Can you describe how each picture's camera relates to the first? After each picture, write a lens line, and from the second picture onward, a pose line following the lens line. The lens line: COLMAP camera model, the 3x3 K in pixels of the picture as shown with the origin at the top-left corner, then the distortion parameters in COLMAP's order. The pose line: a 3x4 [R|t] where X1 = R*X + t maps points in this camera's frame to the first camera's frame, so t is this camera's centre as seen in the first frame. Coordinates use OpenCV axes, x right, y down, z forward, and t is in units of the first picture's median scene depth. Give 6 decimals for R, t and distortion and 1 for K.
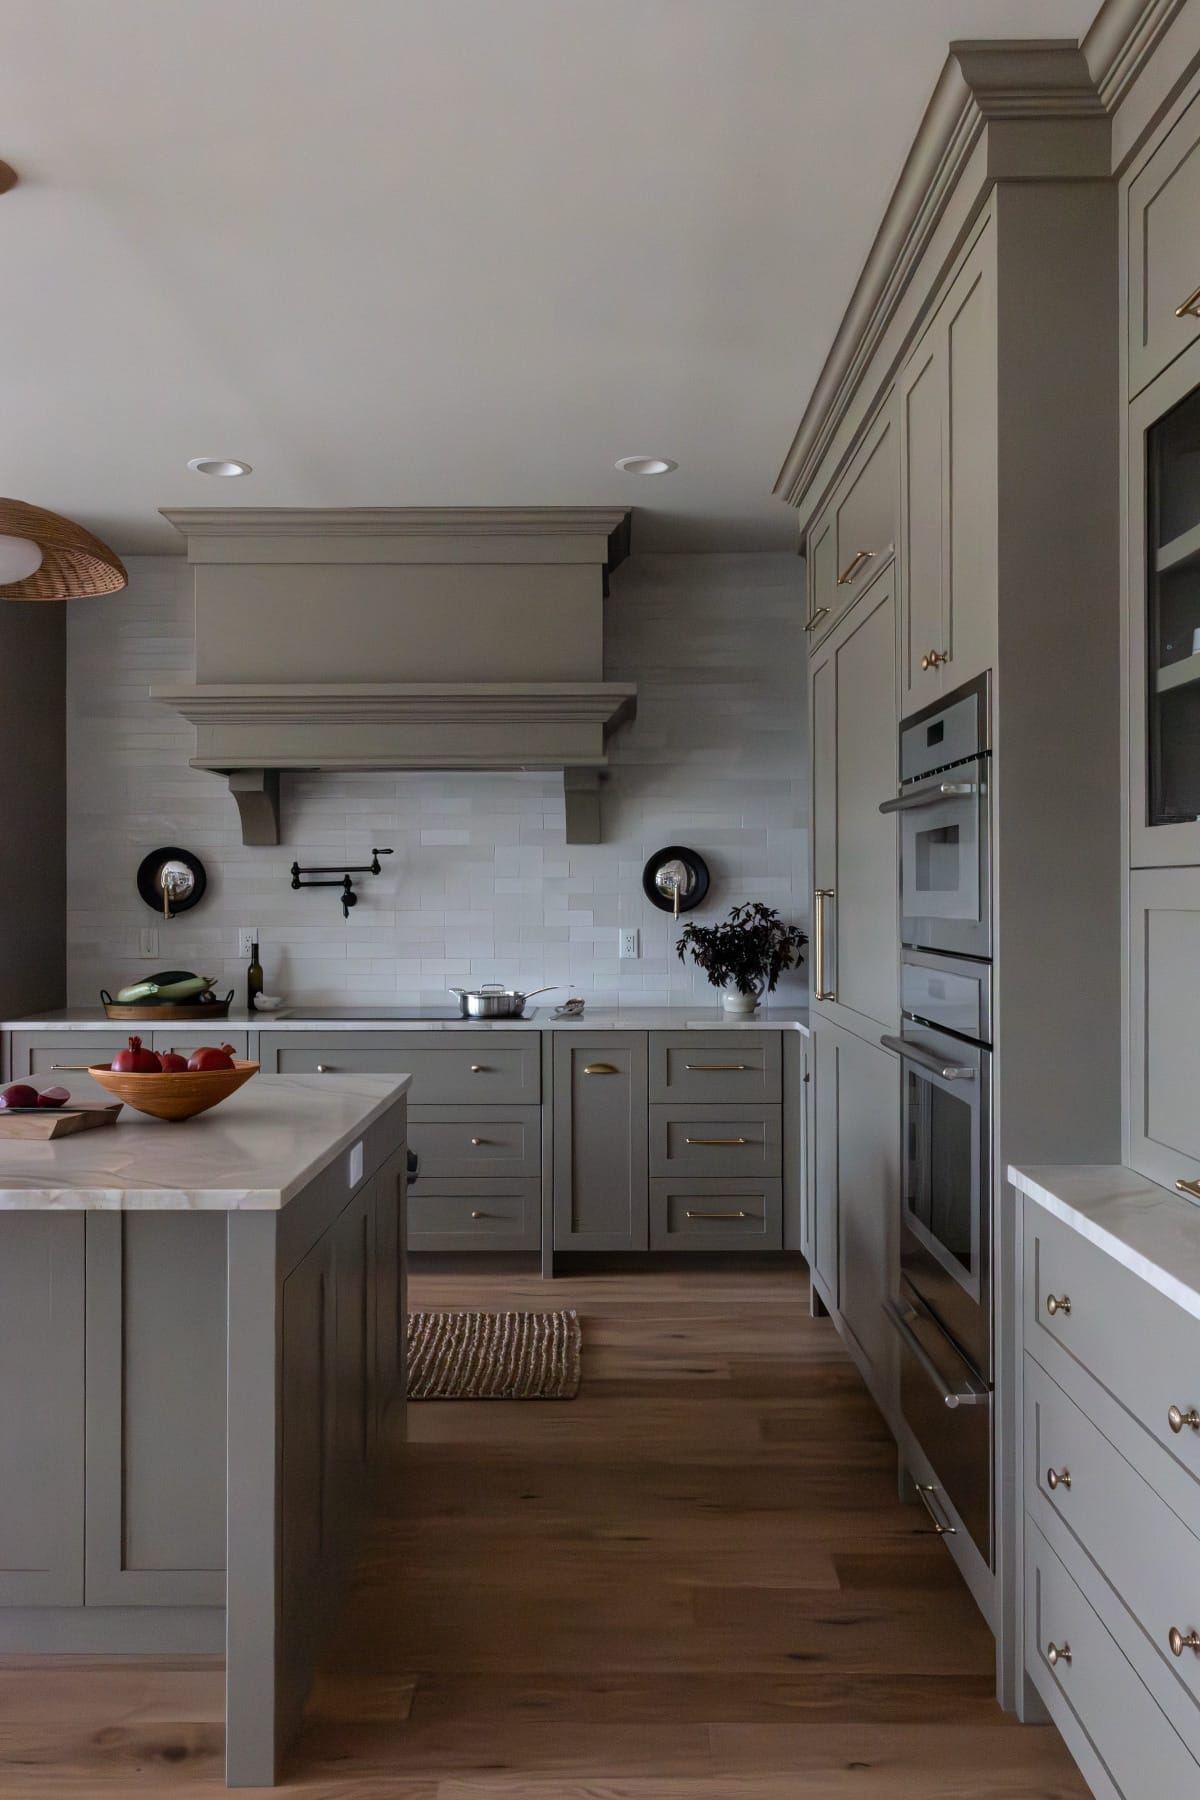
lens RADIAL K [[1464.0, 0, 600.0], [0, 1464.0, 900.0], [0, 0, 1]] dist [0.000518, -0.000170]
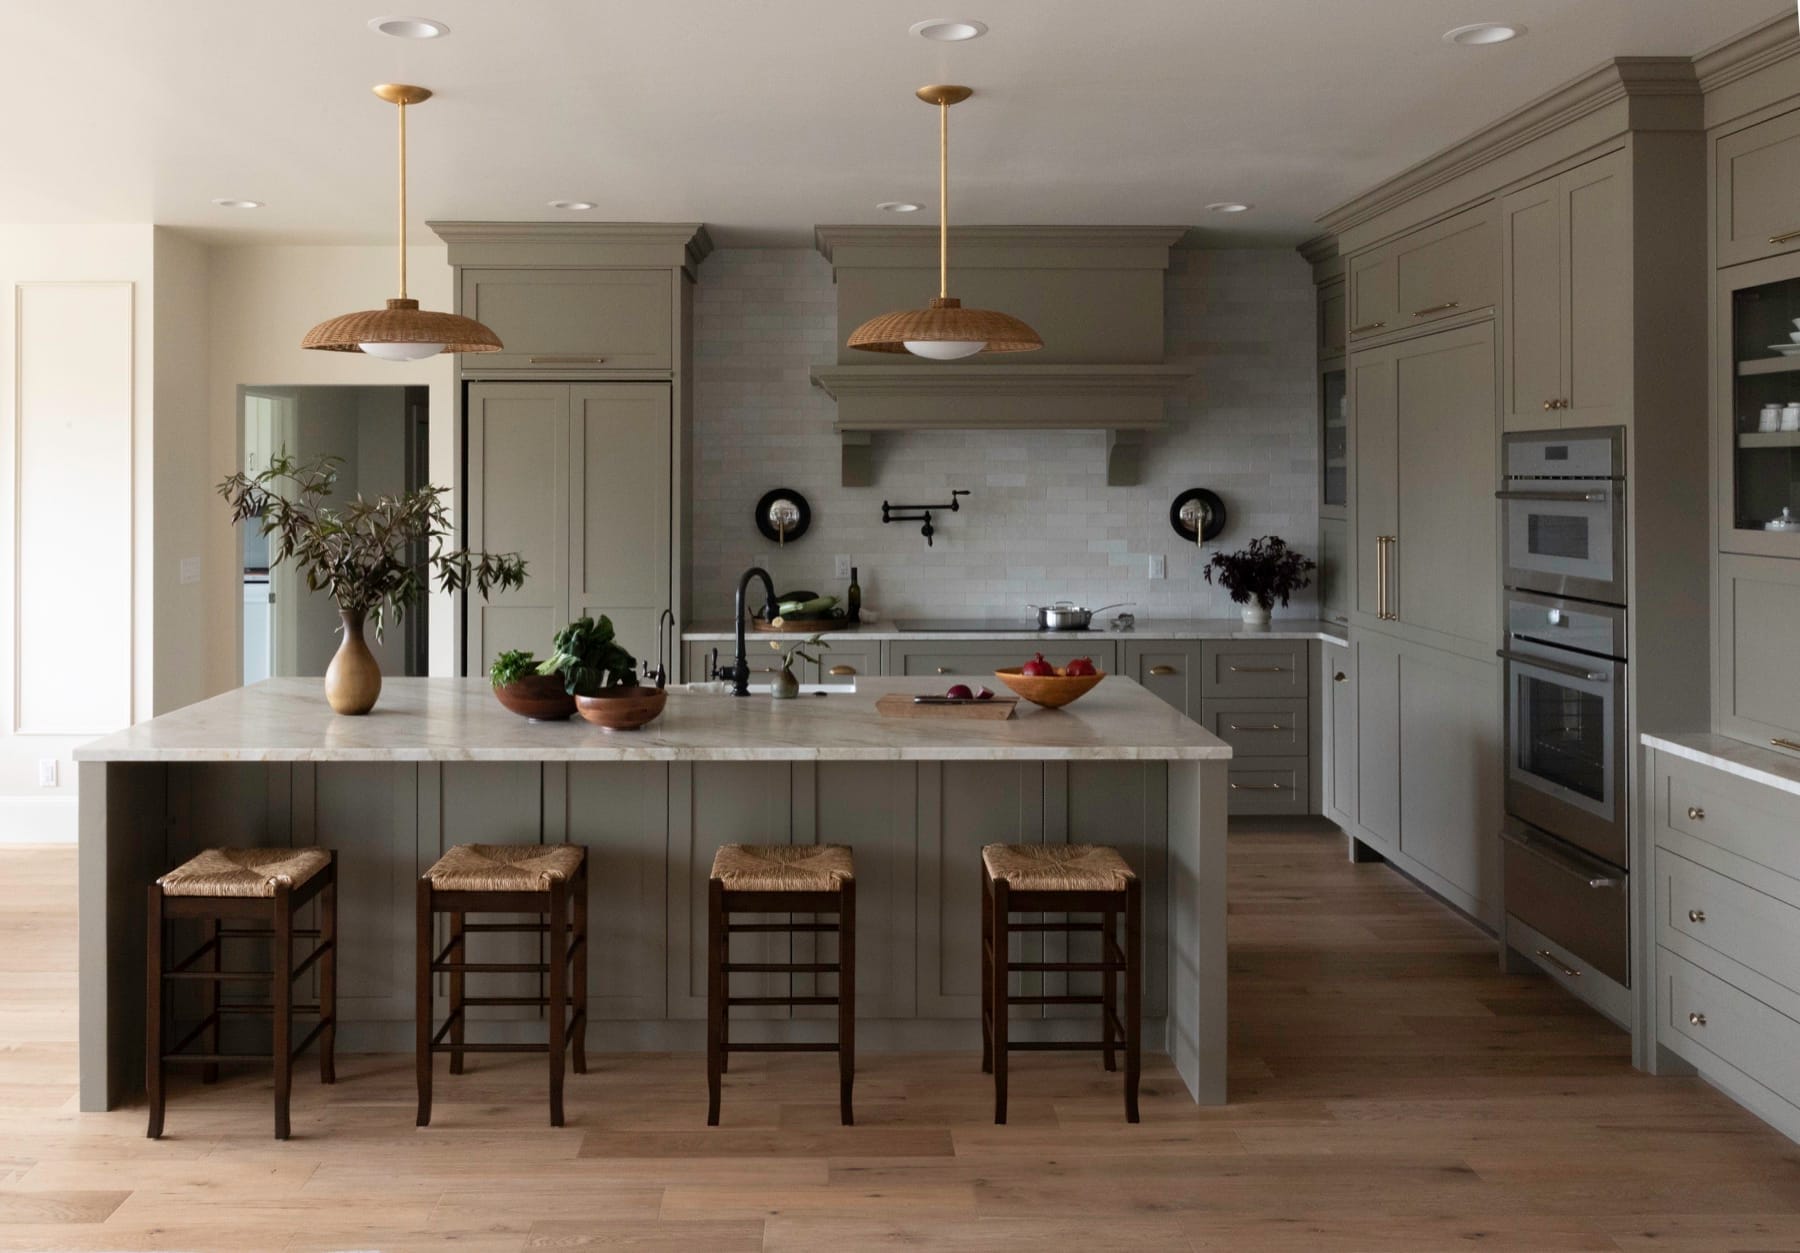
lens RADIAL K [[1565.1, 0, 834.0], [0, 1565.1, 468.4], [0, 0, 1]] dist [-0.002864, 0.015868]
pose [[0.999925, -0.000142, 0.012286, -0.285525], [0.000256, 0.999956, -0.009340, -0.043400], [-0.012284, 0.009343, 0.999881, -0.326520]]
